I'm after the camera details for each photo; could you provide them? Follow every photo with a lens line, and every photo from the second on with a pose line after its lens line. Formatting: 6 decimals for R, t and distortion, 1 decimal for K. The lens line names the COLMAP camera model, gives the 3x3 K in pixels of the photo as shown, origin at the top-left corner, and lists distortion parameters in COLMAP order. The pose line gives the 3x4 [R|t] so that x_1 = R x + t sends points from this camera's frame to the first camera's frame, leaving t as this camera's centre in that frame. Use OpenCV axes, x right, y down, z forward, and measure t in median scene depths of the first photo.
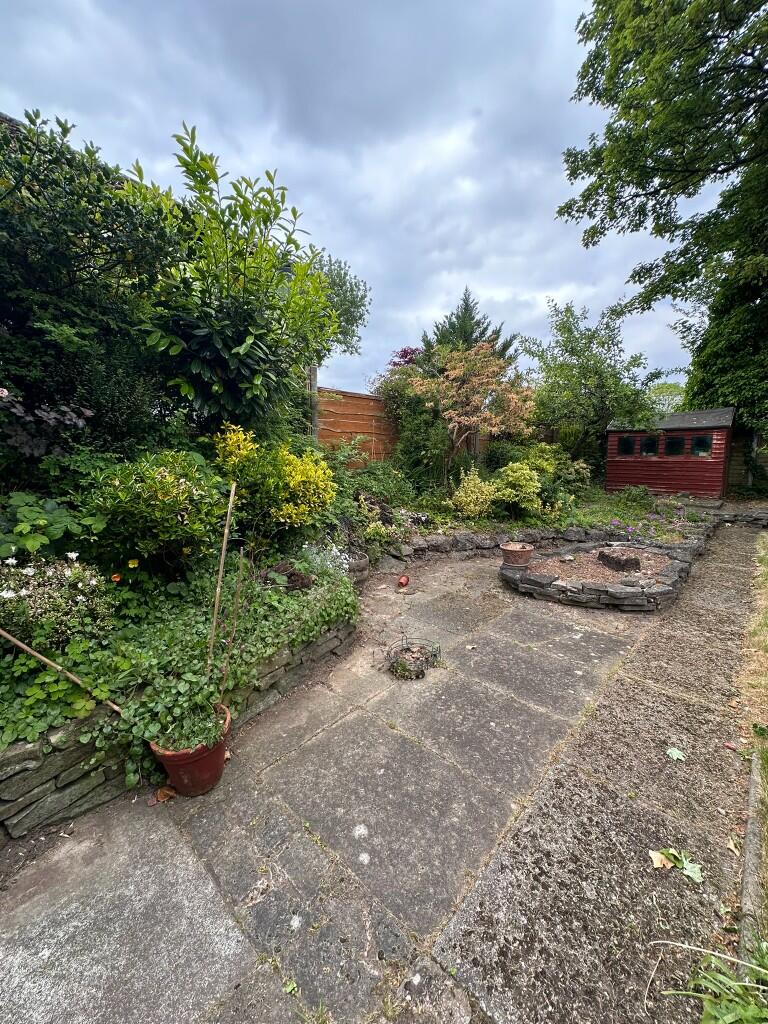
lens RADIAL K [[407.9, 0, 384.0], [0, 407.9, 512.0], [0, 0, 1]] dist [-0.002545, 0.000628]
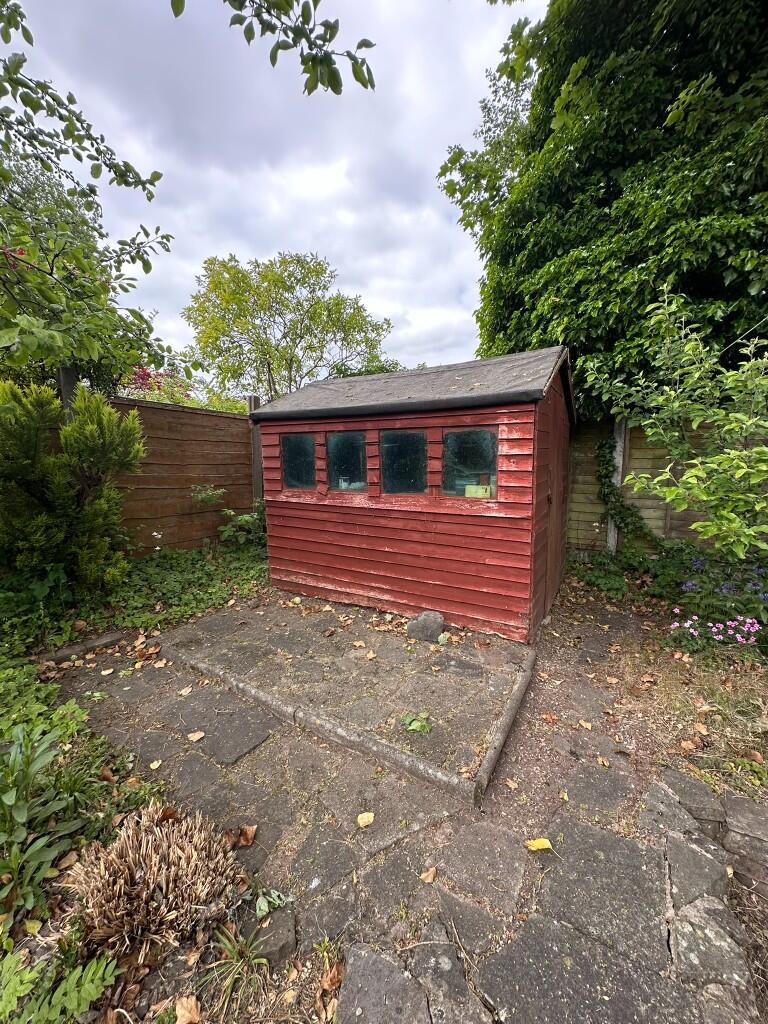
lens RADIAL K [[407.9, 0, 384.0], [0, 407.9, 512.0], [0, 0, 1]] dist [-0.002545, 0.000628]
pose [[0.974209, -0.030355, 0.223595, 0.658305], [0.032950, 0.999426, -0.007882, -0.128065], [-0.223228, 0.015046, 0.974650, 0.733123]]
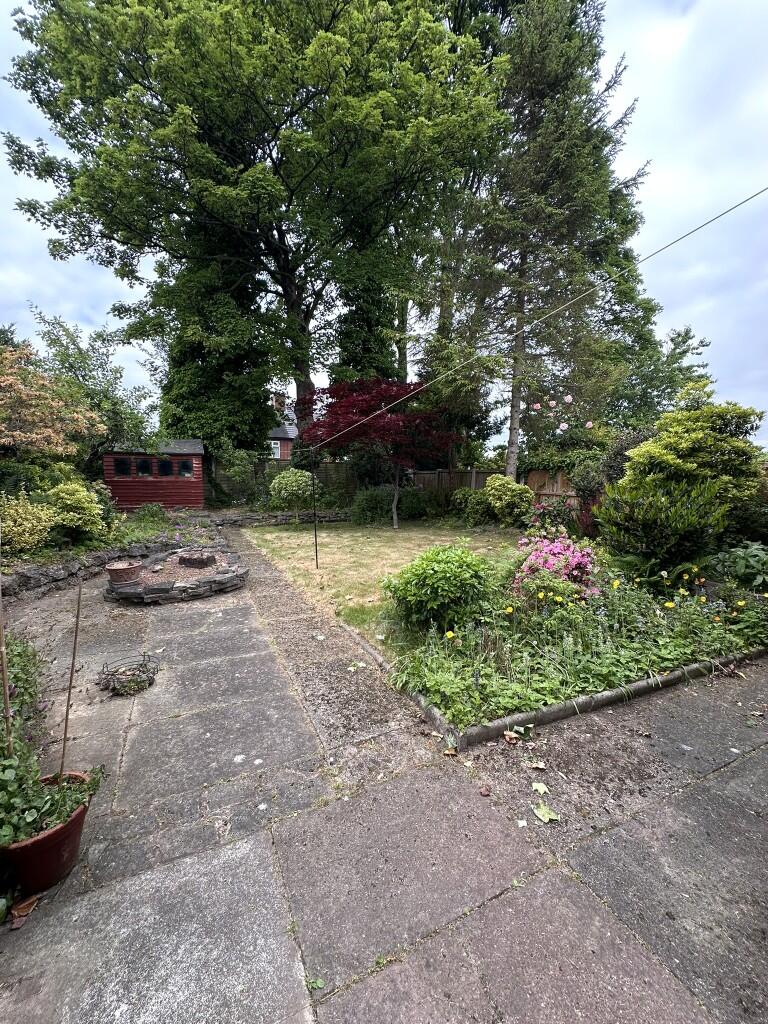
lens RADIAL K [[407.9, 0, 384.0], [0, 407.9, 512.0], [0, 0, 1]] dist [-0.002545, 0.000628]
pose [[0.361280, -0.079558, 0.929057, -0.170319], [0.121907, 0.991832, 0.037528, -0.003214], [-0.924454, 0.099701, 0.368027, -0.003743]]
